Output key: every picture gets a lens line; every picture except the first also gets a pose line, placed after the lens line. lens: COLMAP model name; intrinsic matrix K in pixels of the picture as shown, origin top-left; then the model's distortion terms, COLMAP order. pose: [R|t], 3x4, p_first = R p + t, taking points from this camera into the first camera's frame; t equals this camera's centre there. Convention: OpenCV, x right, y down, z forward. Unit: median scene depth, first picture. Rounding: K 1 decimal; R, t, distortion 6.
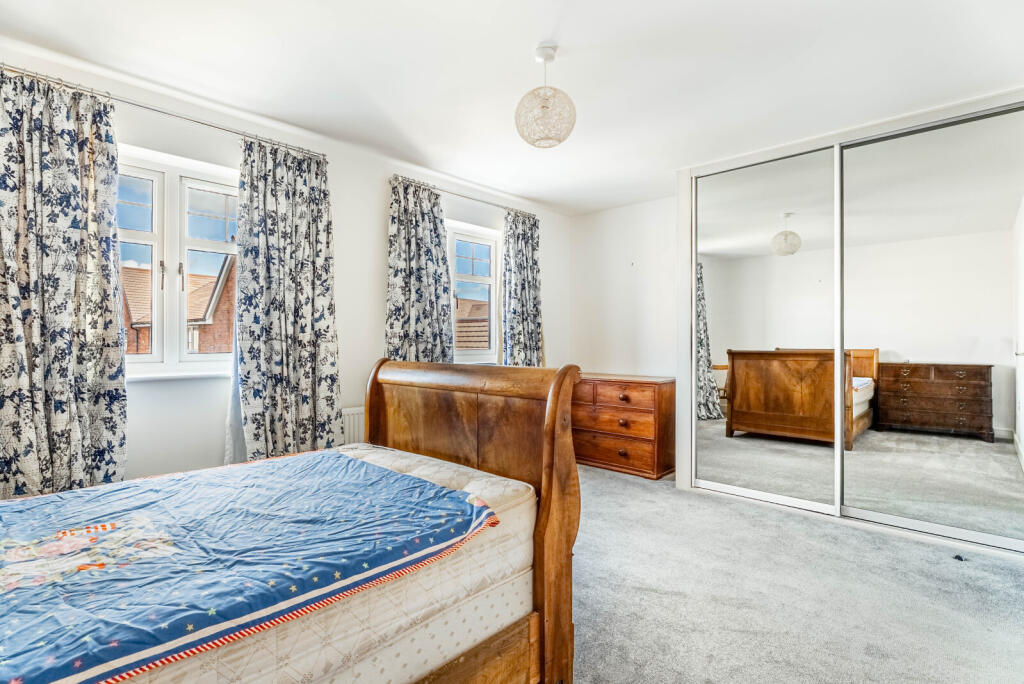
lens RADIAL K [[499.4, 0, 512.1], [0, 499.4, 341.6], [0, 0, 1]] dist [-0.004914, 0.000429]
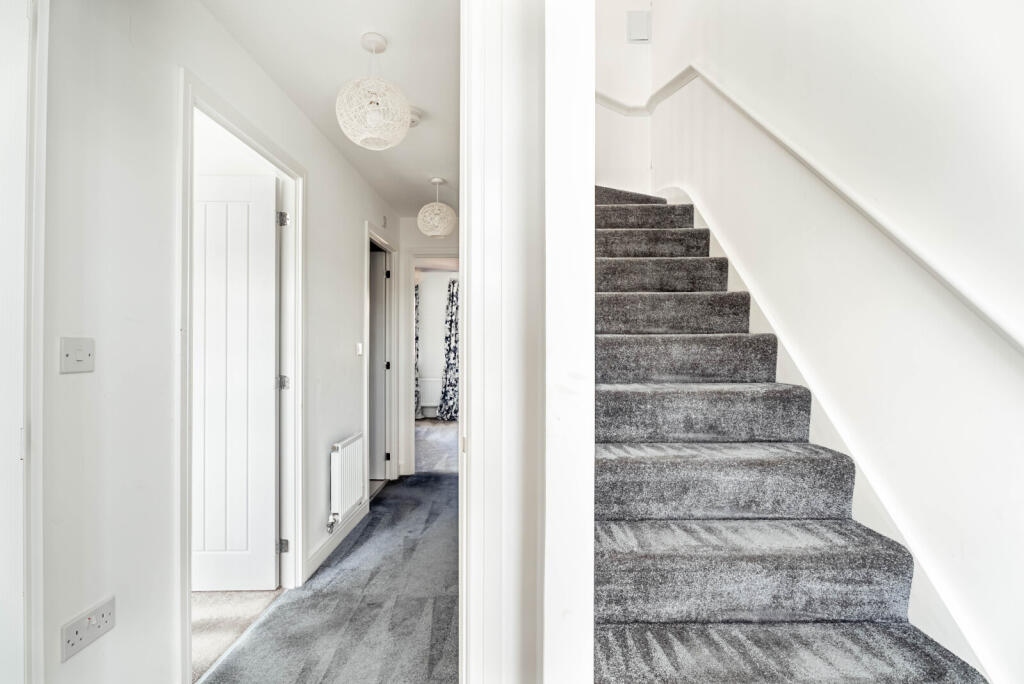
lens RADIAL K [[499.4, 0, 511.7], [0, 499.4, 343.4], [0, 0, 1]] dist [-0.004914, 0.000429]
pose [[0.687146, -0.002021, -0.726517, 1.637452], [-0.000168, 0.999996, -0.002940, -0.032553], [0.726520, 0.002142, 0.687142, -0.363421]]
